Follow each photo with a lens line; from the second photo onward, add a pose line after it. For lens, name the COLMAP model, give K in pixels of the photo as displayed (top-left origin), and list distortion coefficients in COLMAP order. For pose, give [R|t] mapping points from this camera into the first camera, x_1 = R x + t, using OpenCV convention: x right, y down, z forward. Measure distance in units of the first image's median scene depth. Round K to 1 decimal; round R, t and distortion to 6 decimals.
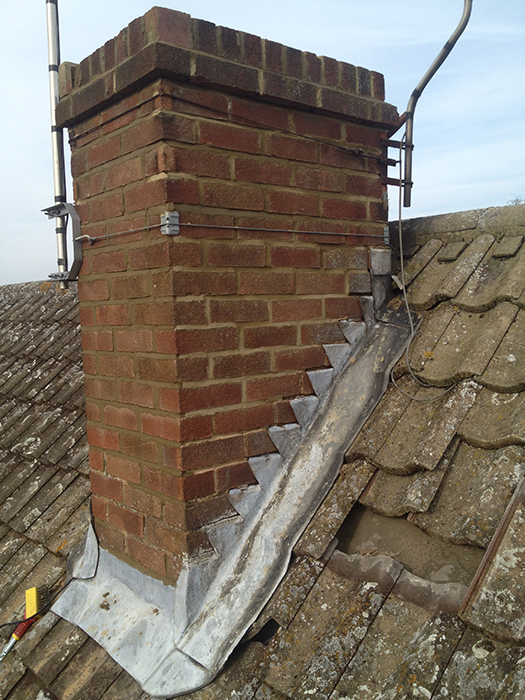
lens RADIAL K [[661.5, 0, 265.9], [0, 661.5, 353.0], [0, 0, 1]] dist [0.088323, -0.213013]
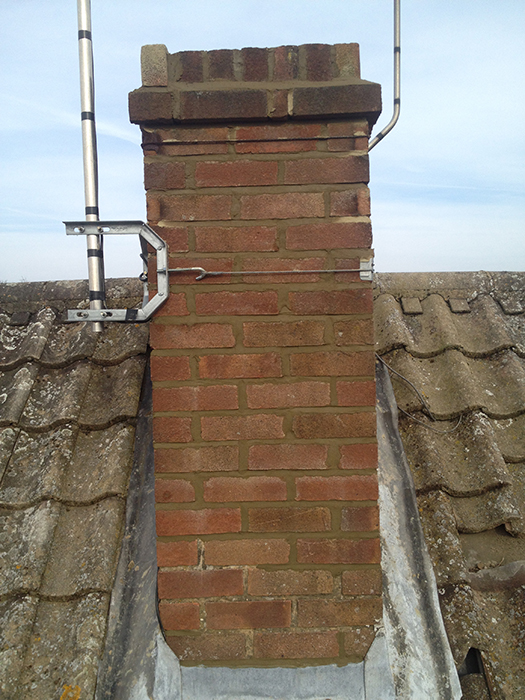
lens RADIAL K [[652.5, 0, 262.5], [0, 652.5, 350.0], [0, 0, 1]] dist [0.071379, -0.172257]
pose [[0.657930, -0.001932, 0.753077, -0.841588], [0.054213, 0.997524, -0.044805, -0.040289], [-0.751126, 0.070305, 0.656405, 0.447586]]
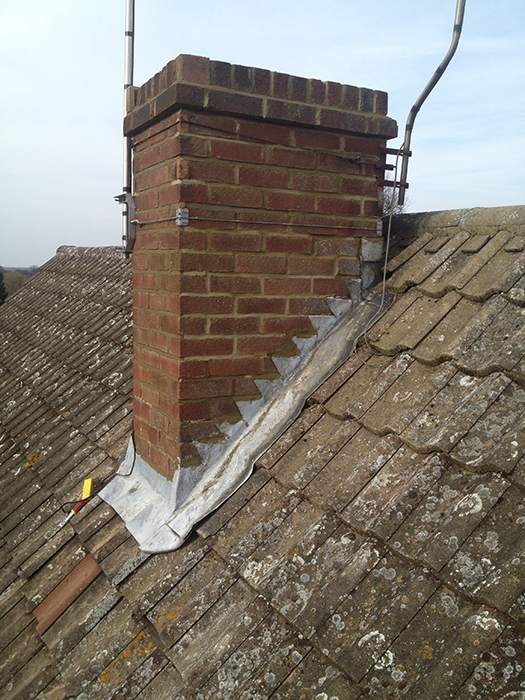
lens RADIAL K [[661.5, 0, 265.9], [0, 661.5, 353.0], [0, 0, 1]] dist [0.088323, -0.213013]
pose [[0.976449, 0.084127, -0.198672, 0.282785], [-0.073402, 0.995450, 0.060758, -0.012159], [0.202880, -0.044744, 0.978181, -0.273898]]
